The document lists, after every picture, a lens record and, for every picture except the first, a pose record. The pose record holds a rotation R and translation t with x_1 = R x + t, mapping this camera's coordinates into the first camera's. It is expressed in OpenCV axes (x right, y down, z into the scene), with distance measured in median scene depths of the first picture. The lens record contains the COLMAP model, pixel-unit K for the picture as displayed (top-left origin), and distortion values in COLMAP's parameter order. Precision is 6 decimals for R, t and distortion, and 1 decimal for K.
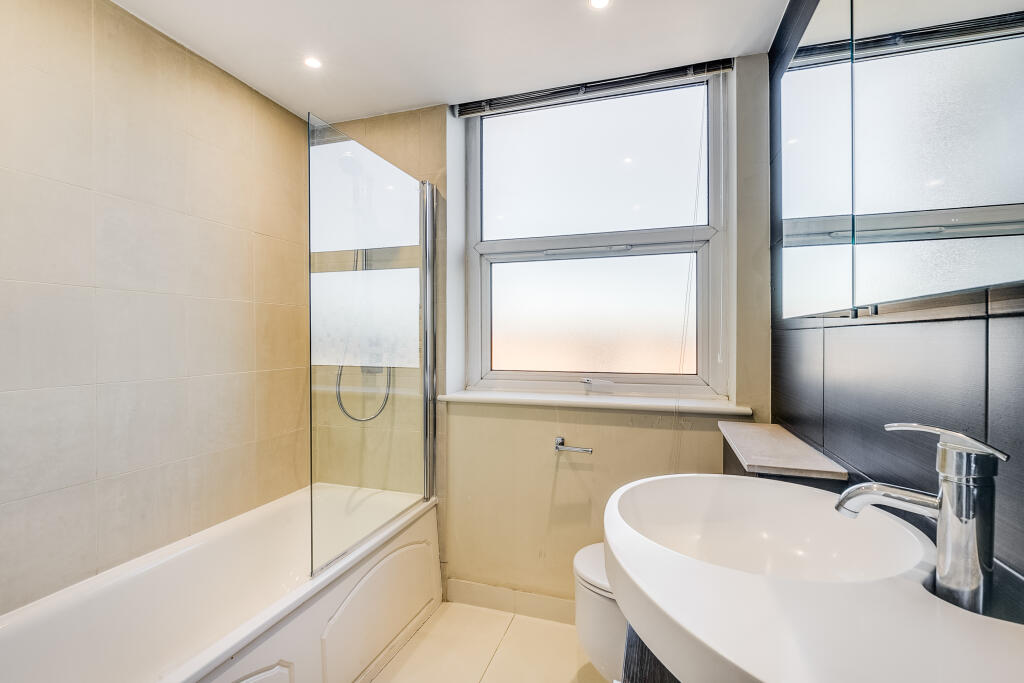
lens RADIAL K [[470.4, 0, 509.7], [0, 470.4, 340.3], [0, 0, 1]] dist [-0.012079, -0.000084]
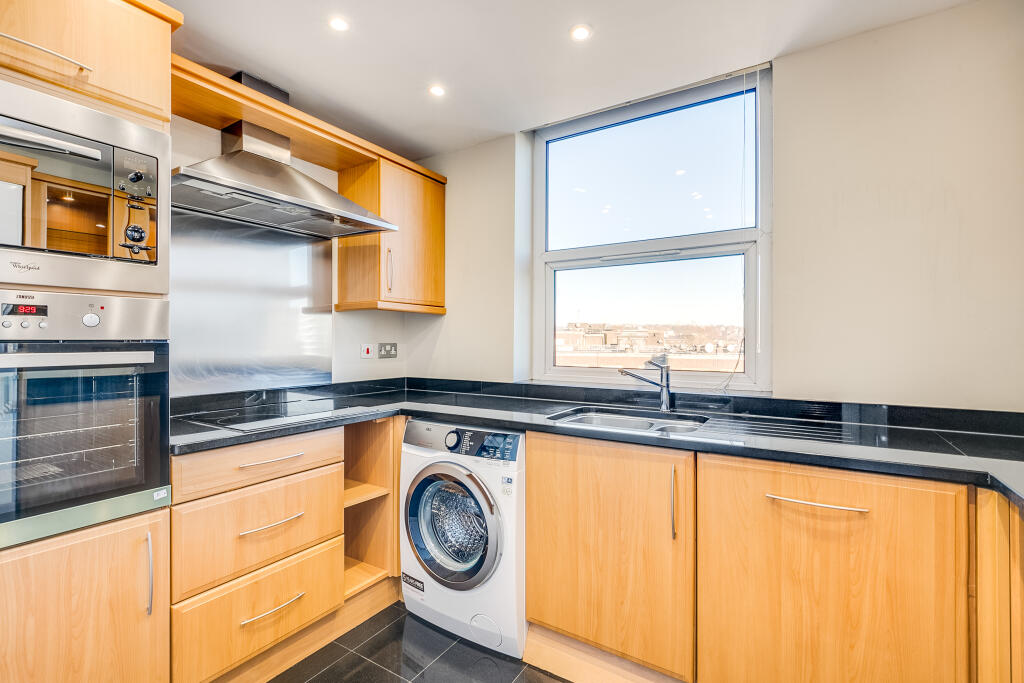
lens RADIAL K [[470.4, 0, 512.2], [0, 470.4, 342.4], [0, 0, 1]] dist [-0.012079, -0.000084]
pose [[0.969321, 0.002608, -0.245783, 0.140136], [-0.004021, 0.999978, -0.005246, 0.014131], [0.245764, 0.006073, 0.969311, -0.112750]]
